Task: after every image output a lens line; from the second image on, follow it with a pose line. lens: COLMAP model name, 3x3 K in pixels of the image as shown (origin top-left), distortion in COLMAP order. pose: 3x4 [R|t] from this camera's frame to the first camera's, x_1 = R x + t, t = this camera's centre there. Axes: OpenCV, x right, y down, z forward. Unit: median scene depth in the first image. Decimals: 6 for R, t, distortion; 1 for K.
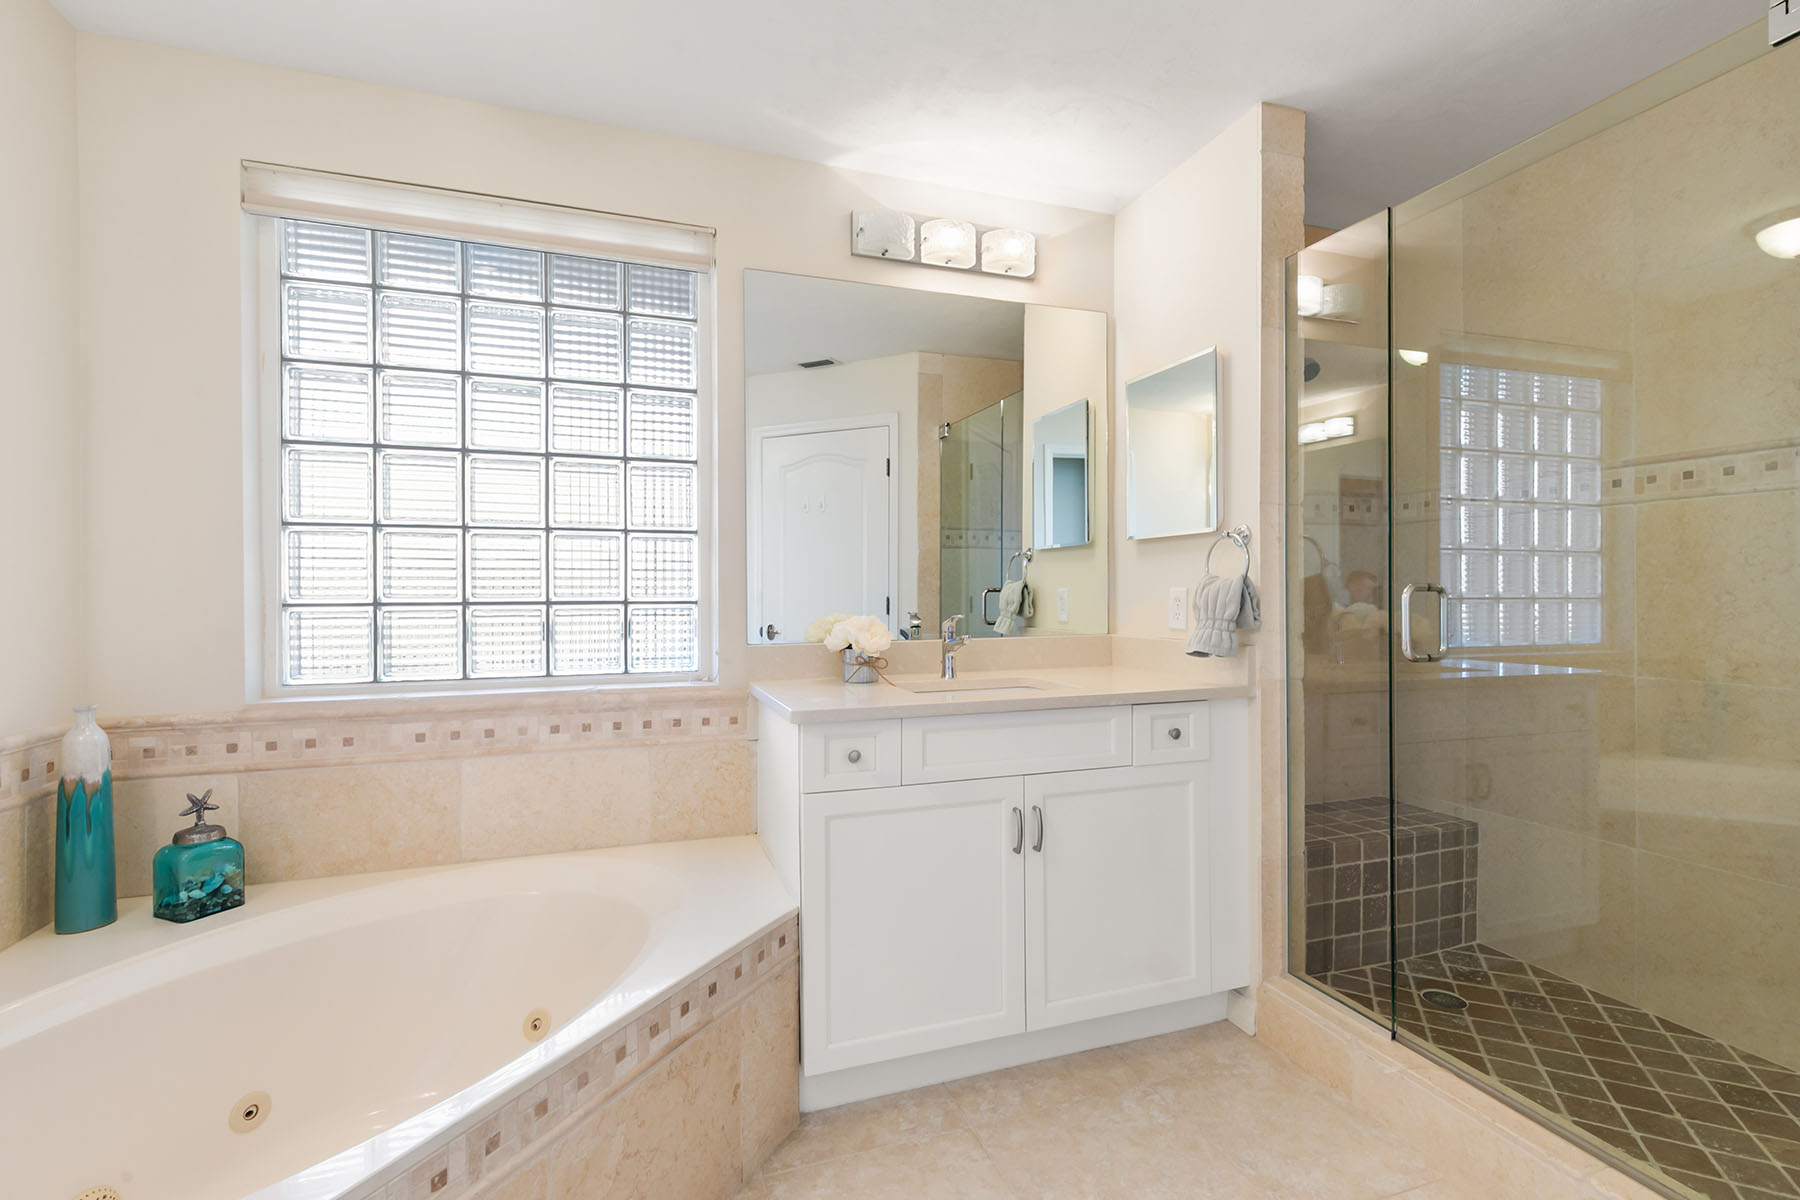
lens RADIAL K [[805.9, 0, 907.1], [0, 805.9, 594.1], [0, 0, 1]] dist [0.009645, -0.000047]
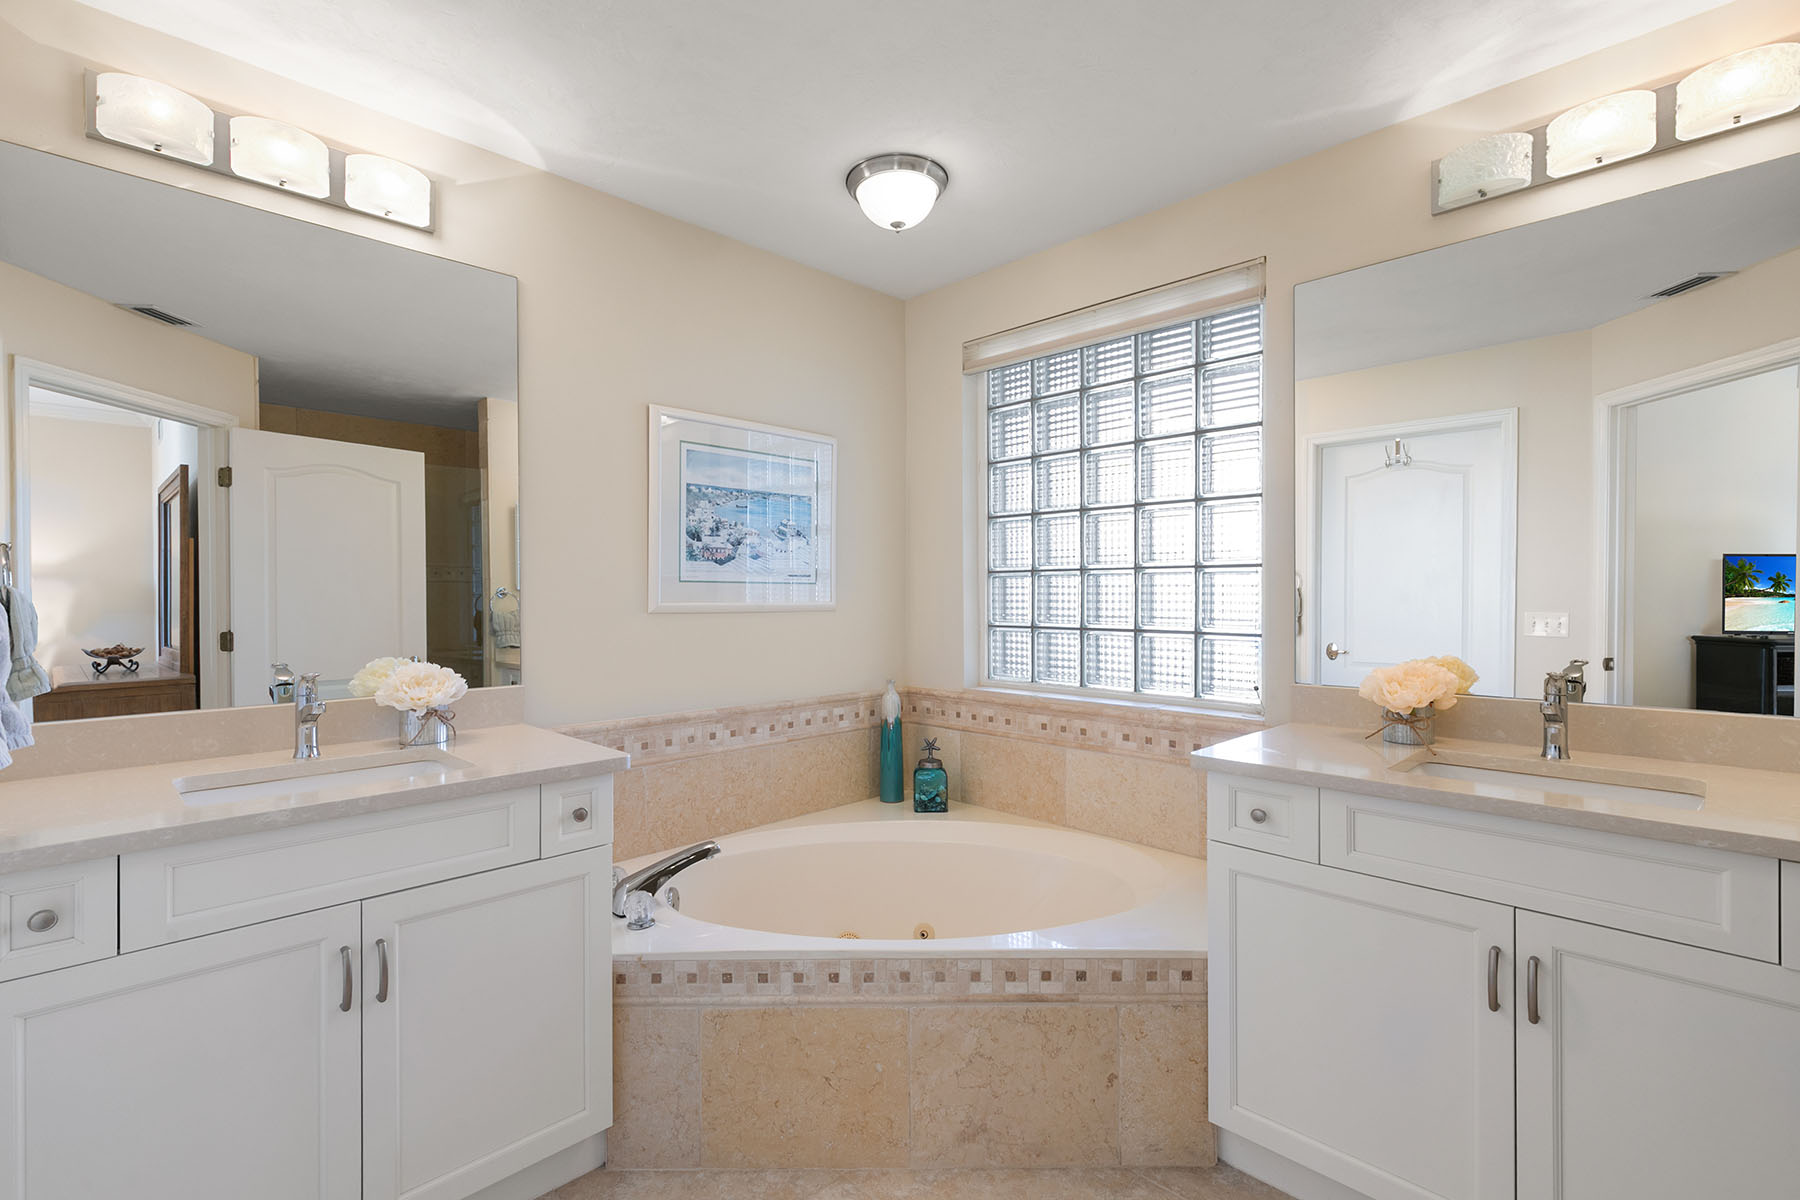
lens RADIAL K [[809.8, 0, 906.7], [0, 809.8, 603.4], [0, 0, 1]] dist [0.006663, -0.000406]
pose [[0.439676, 0.014397, -0.898041, 0.551431], [-0.000895, 0.999878, 0.015591, -0.054345], [0.898156, -0.006051, 0.439636, 0.205776]]
